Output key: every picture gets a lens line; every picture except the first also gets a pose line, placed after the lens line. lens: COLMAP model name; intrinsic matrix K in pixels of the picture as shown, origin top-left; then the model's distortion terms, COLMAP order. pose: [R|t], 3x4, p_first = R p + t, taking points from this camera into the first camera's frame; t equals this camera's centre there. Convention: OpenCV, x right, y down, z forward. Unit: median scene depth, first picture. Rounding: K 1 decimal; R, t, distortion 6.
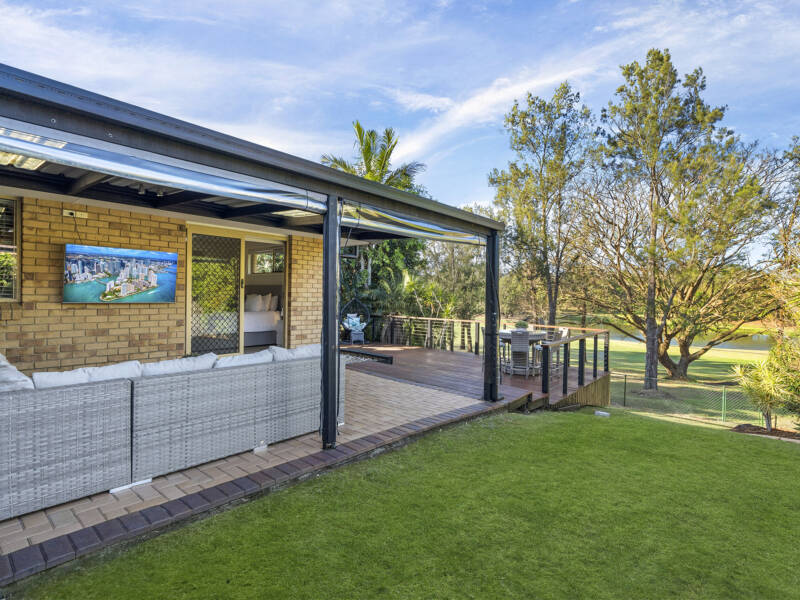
lens RADIAL K [[395.6, 0, 399.6], [0, 395.6, 308.1], [0, 0, 1]] dist [0.000571, -0.000003]
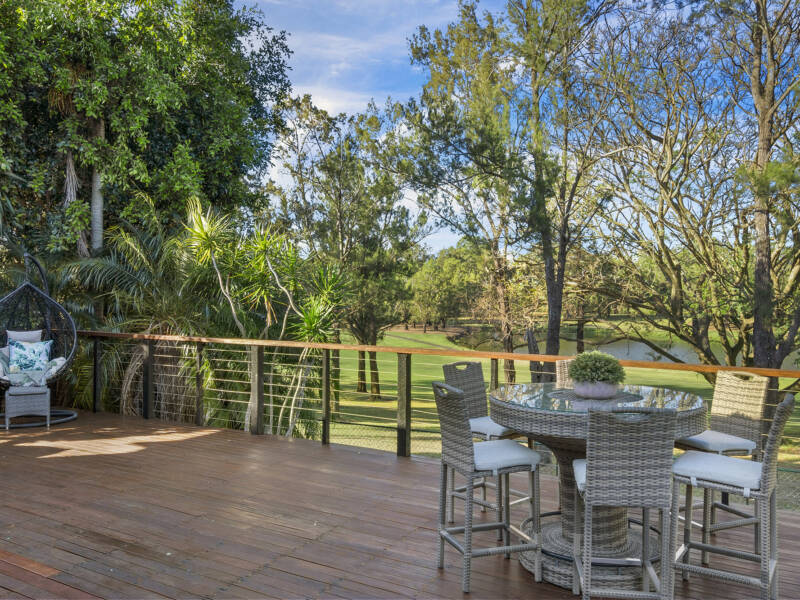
lens RADIAL K [[663.7, 0, 400.0], [0, 663.7, 300.0], [0, 0, 1]] dist [-0.000513, 0.000671]
pose [[0.976686, -0.006935, 0.214562, 0.061474], [0.011732, 0.999709, -0.021092, 0.003806], [-0.214353, 0.023117, 0.976483, 0.371788]]
